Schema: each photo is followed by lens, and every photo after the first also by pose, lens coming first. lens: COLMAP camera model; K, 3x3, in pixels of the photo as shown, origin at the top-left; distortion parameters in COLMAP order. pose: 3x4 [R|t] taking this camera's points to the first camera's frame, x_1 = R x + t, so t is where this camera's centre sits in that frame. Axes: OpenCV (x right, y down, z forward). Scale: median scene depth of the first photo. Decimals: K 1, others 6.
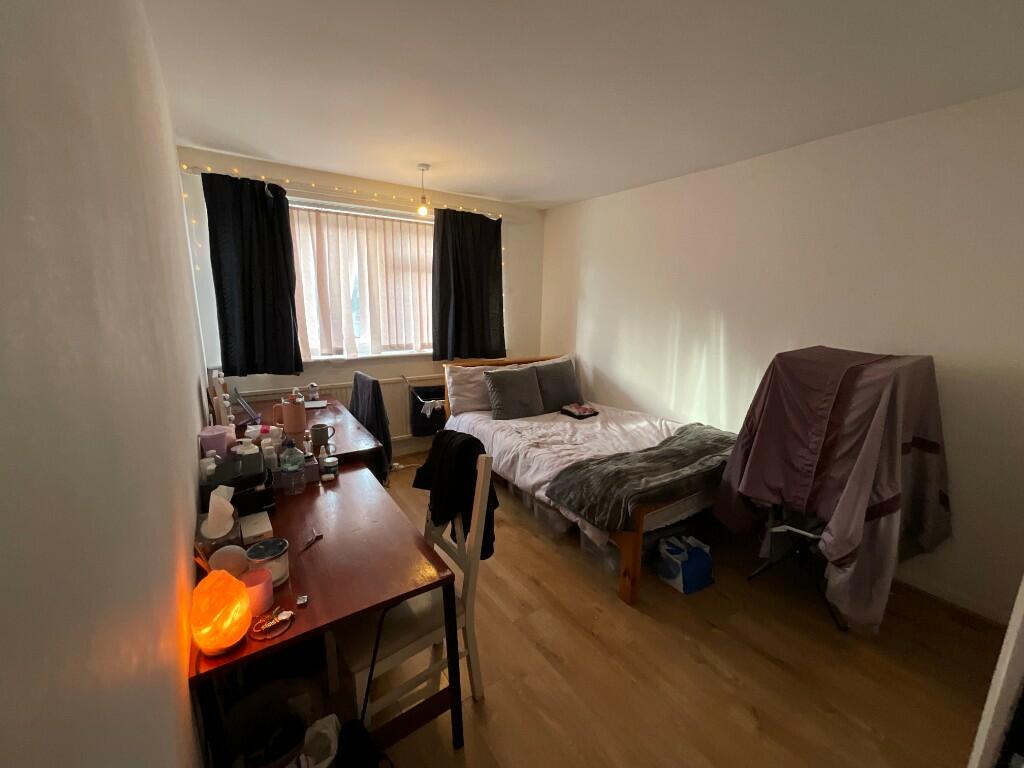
lens RADIAL K [[415.4, 0, 510.3], [0, 415.4, 380.7], [0, 0, 1]] dist [-0.000370, -0.000065]
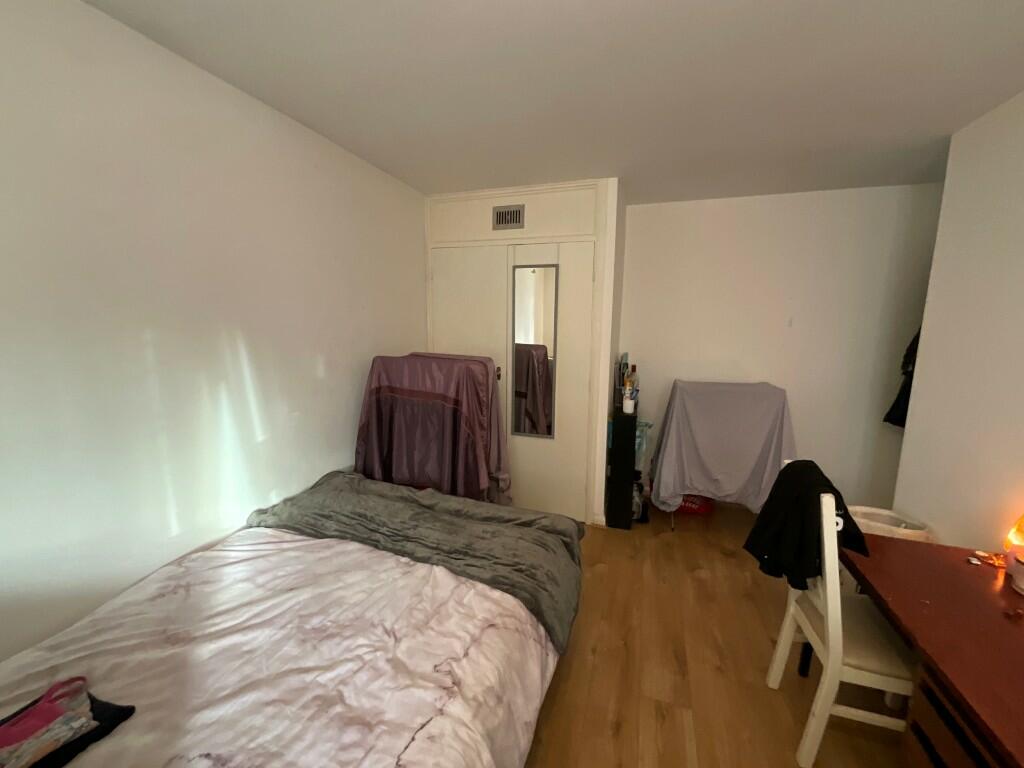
lens RADIAL K [[415.4, 0, 510.3], [0, 415.4, 380.7], [0, 0, 1]] dist [-0.000370, -0.000065]
pose [[-0.606945, -0.131144, 0.783848, -0.211955], [0.140073, 0.953199, 0.267939, -0.191193], [-0.782302, 0.272420, -0.560170, 1.010307]]
